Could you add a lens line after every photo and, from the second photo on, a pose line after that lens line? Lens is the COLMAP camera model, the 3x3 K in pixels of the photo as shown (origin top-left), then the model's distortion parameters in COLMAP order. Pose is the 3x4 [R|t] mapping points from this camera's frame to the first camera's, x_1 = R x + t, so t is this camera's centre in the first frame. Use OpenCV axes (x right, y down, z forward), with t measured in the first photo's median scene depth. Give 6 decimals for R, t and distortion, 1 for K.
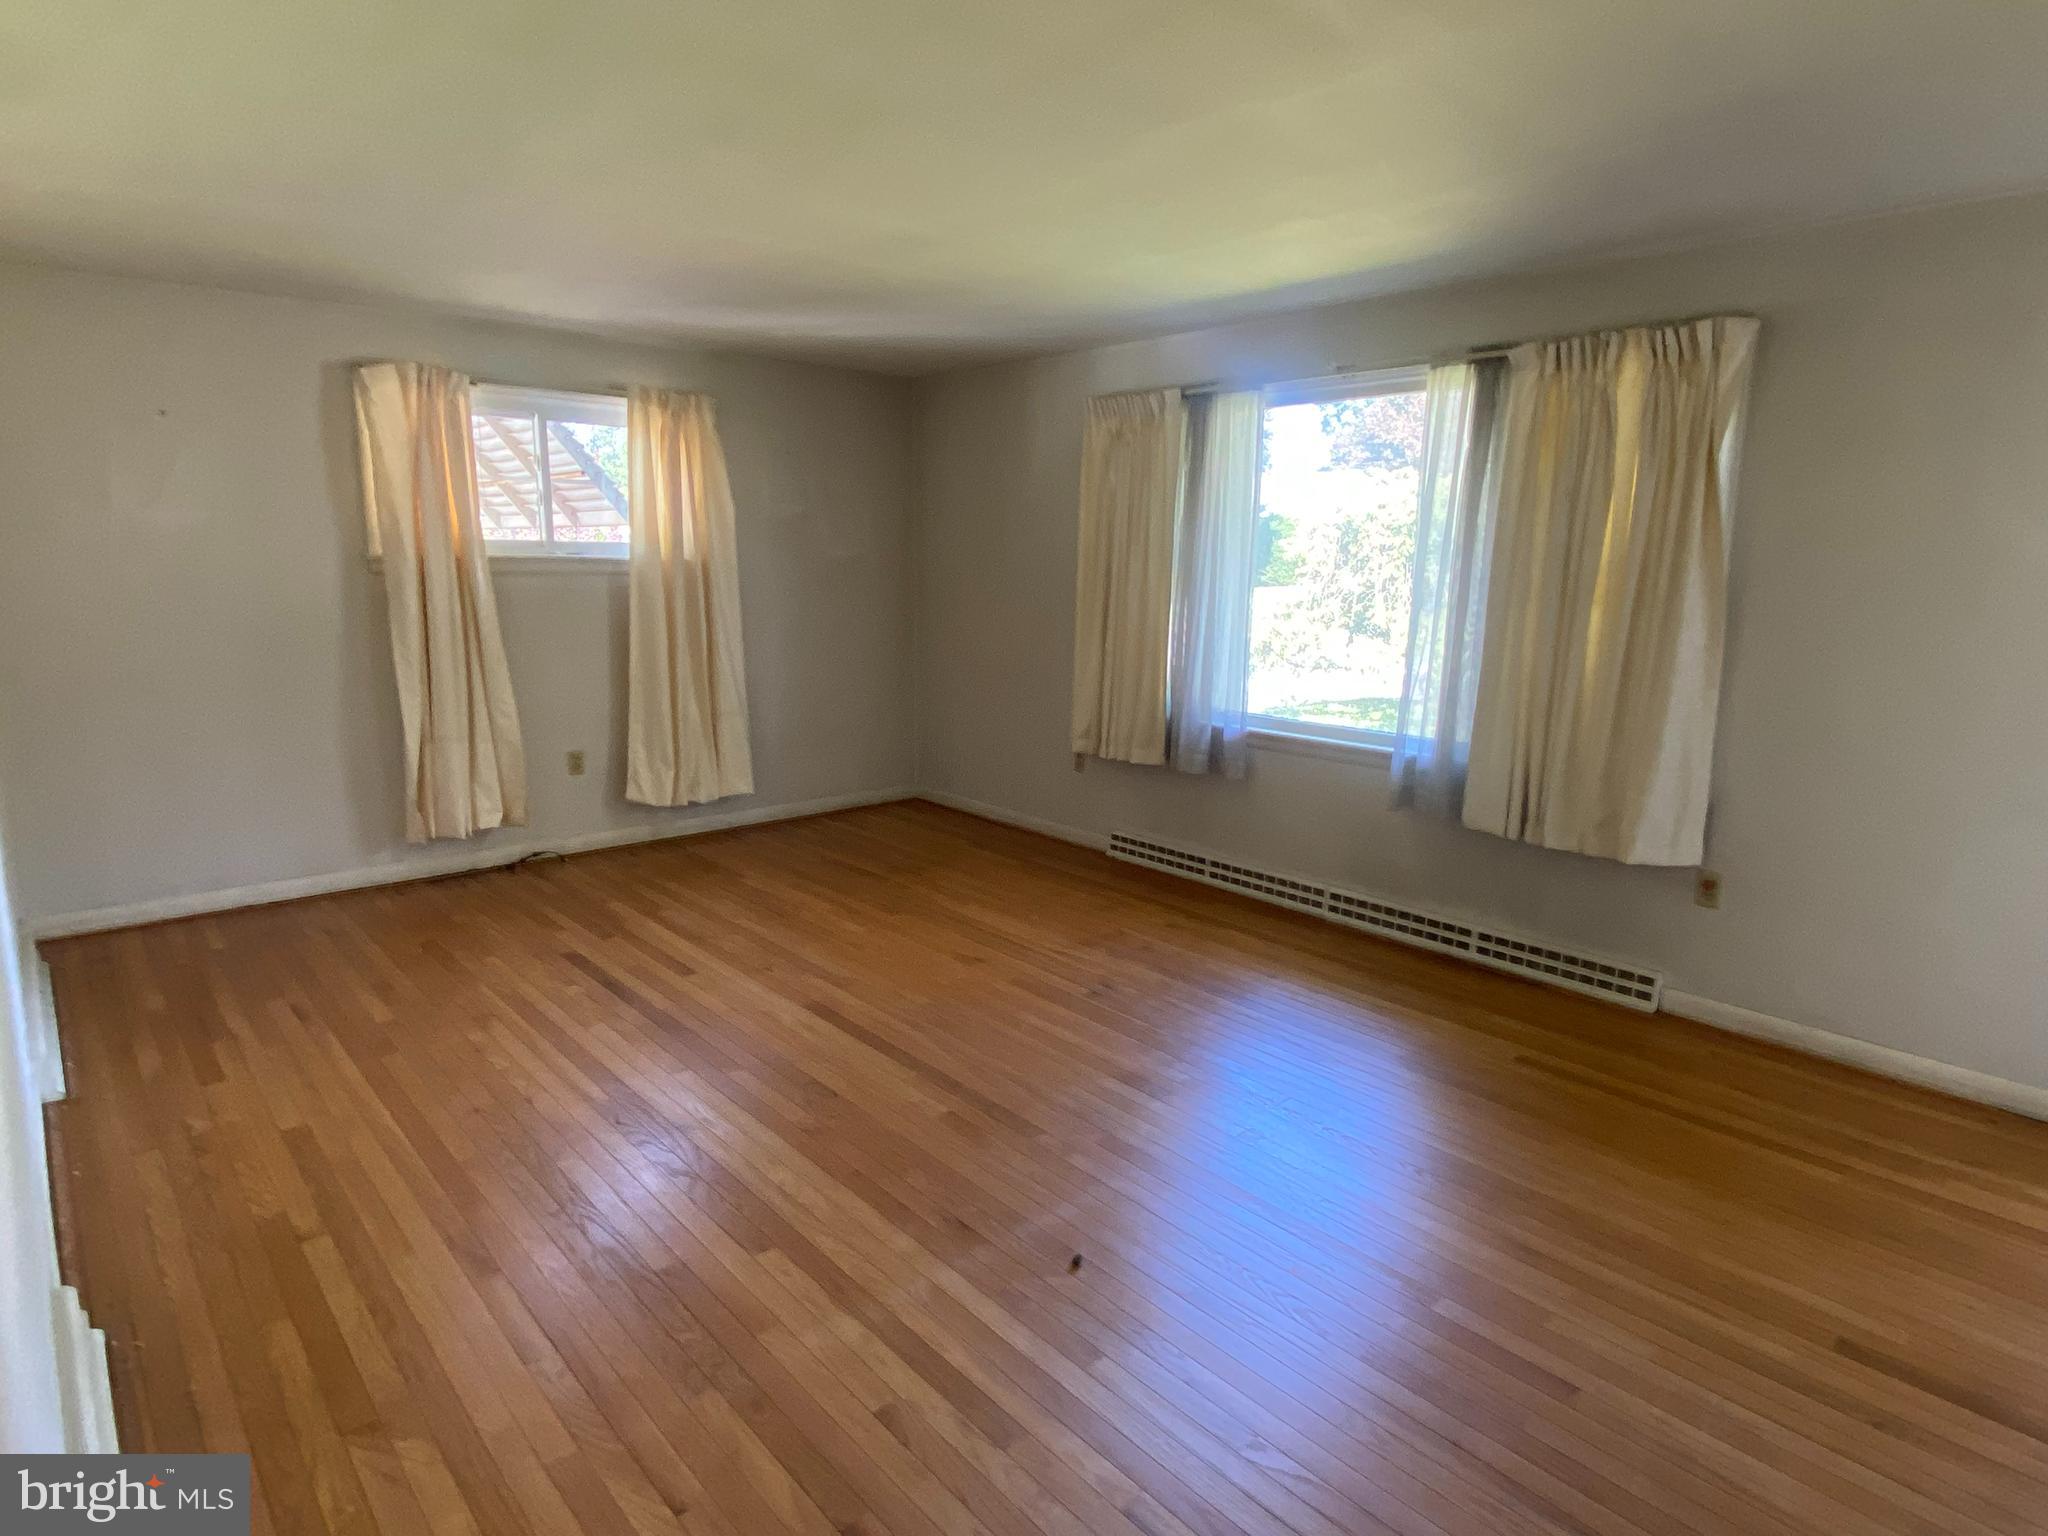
lens RADIAL K [[1127.4, 0, 1024.0], [0, 1127.4, 768.0], [0, 0, 1]] dist [0.075838, -0.104320]
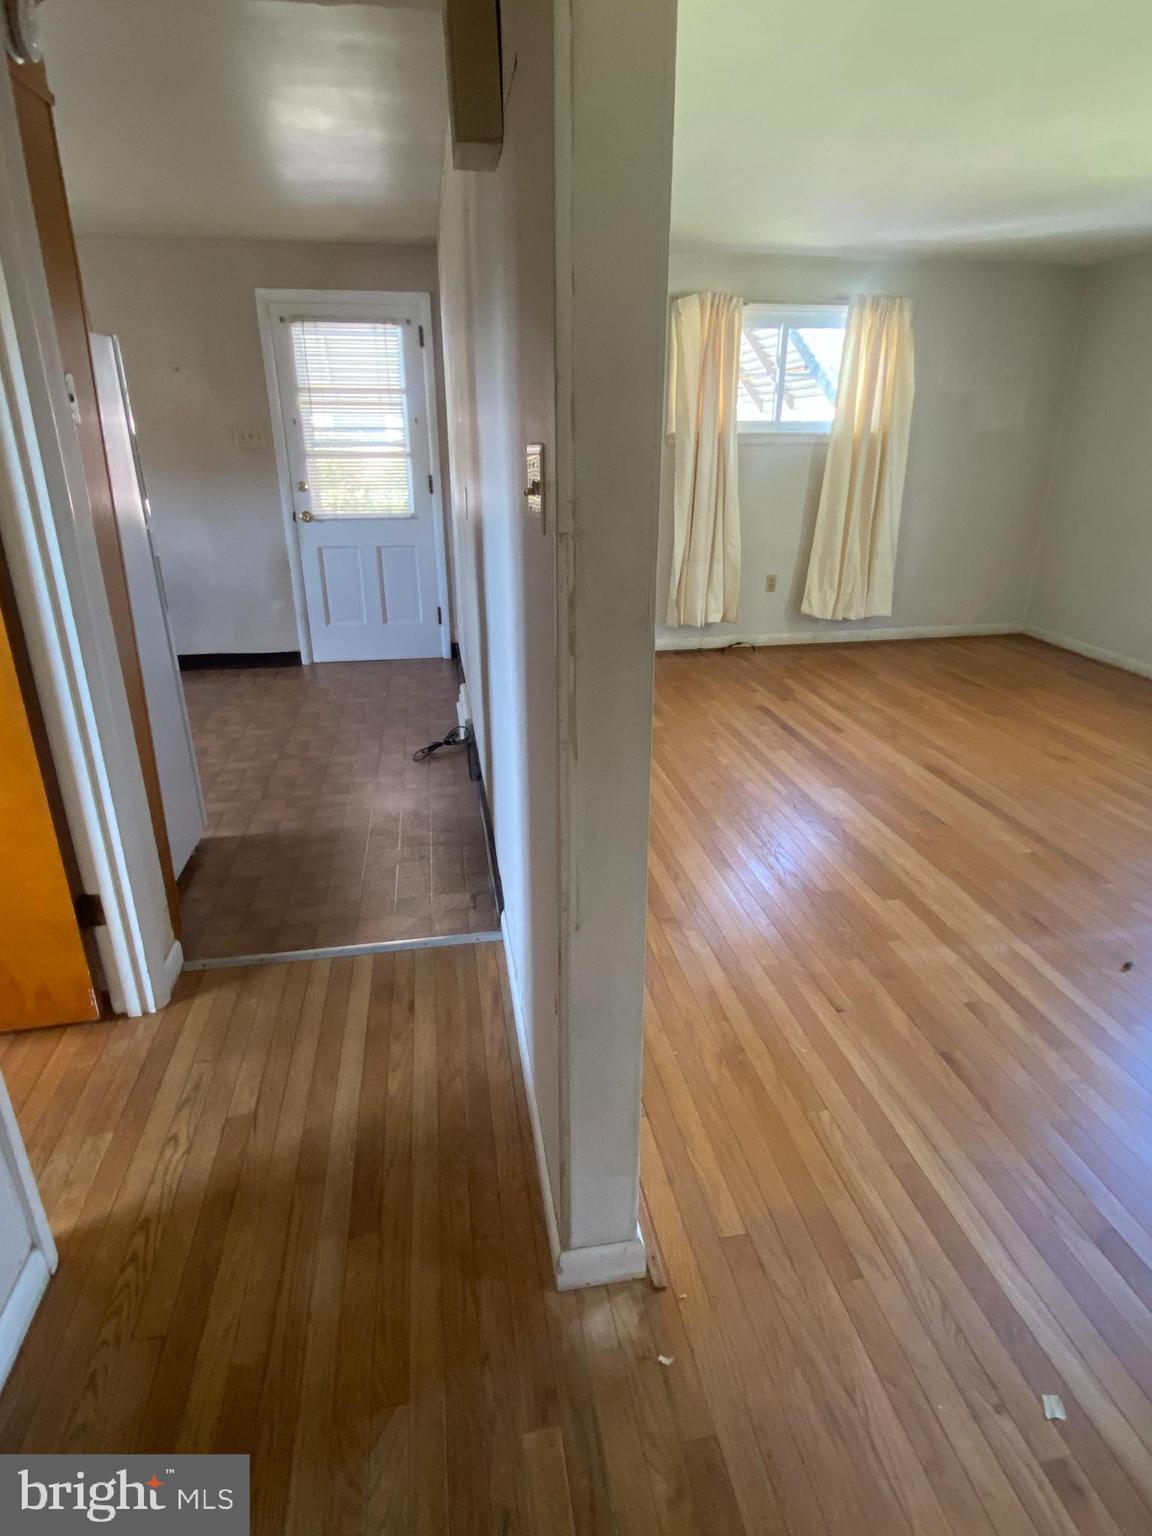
lens RADIAL K [[845.6, 0, 579.9], [0, 845.6, 764.2], [0, 0, 1]] dist [0.075838, -0.104320]
pose [[0.849892, 0.180695, -0.495008, -0.027338], [-0.088246, 0.974909, 0.204364, 0.026890], [0.519515, -0.130005, 0.844513, -0.100603]]
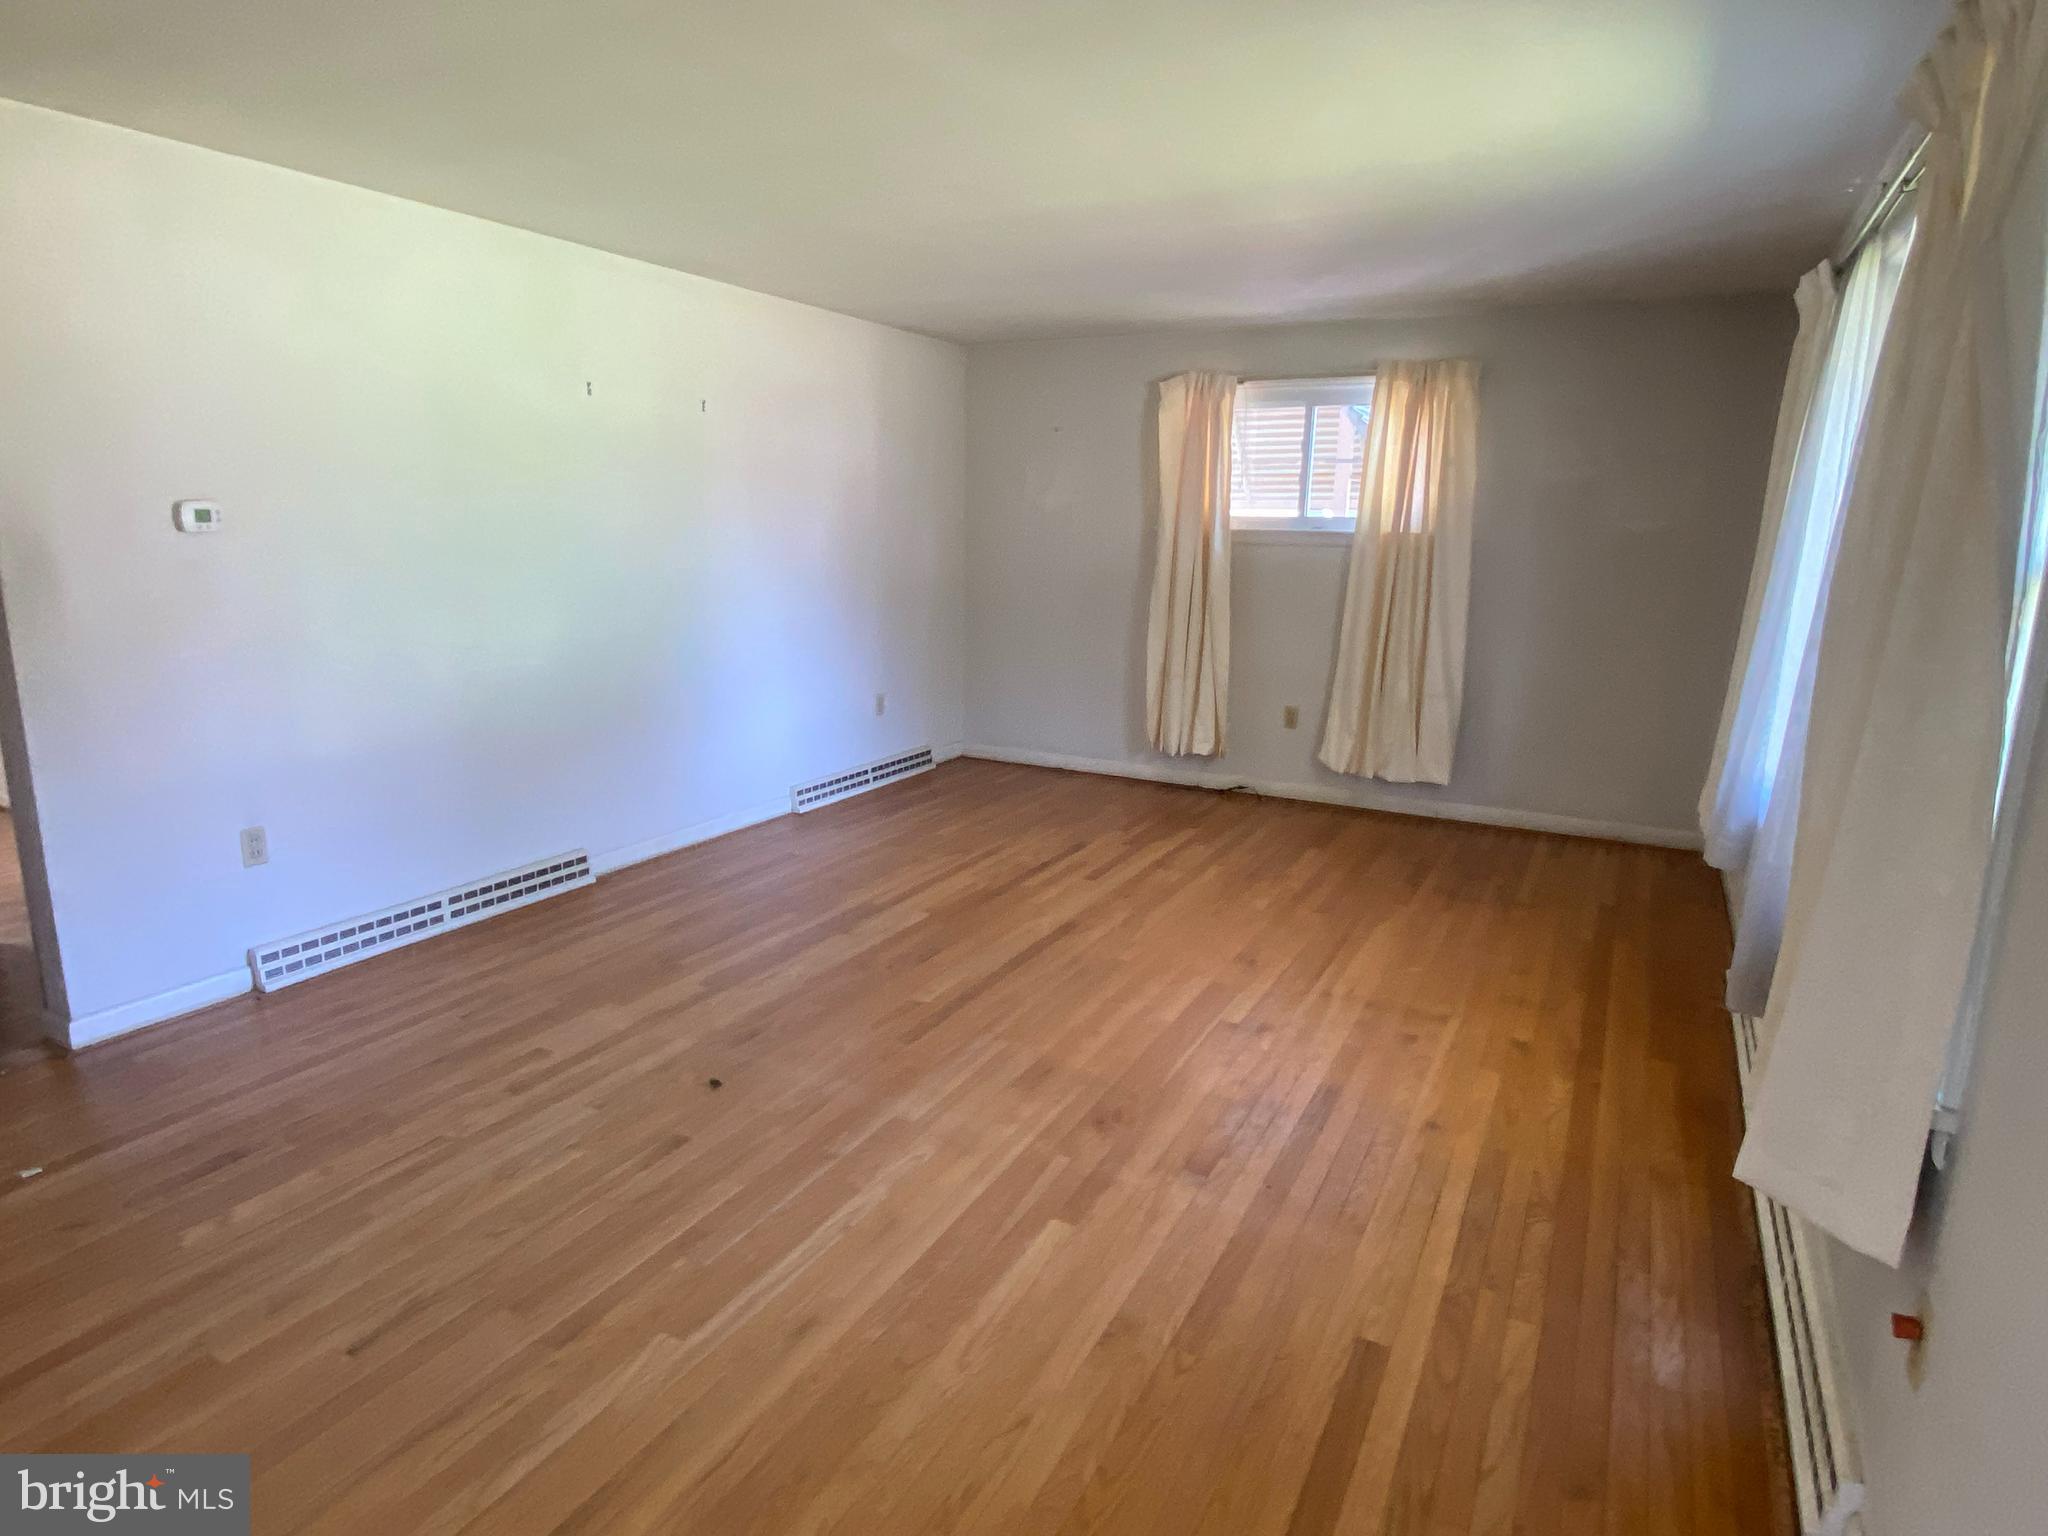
lens RADIAL K [[1127.4, 0, 1024.0], [0, 1127.4, 768.0], [0, 0, 1]] dist [0.075838, -0.104320]
pose [[0.350809, 0.194536, -0.916018, 0.703794], [-0.189187, 0.972737, 0.134128, -0.072333], [0.917137, 0.126246, 0.378049, 0.459771]]
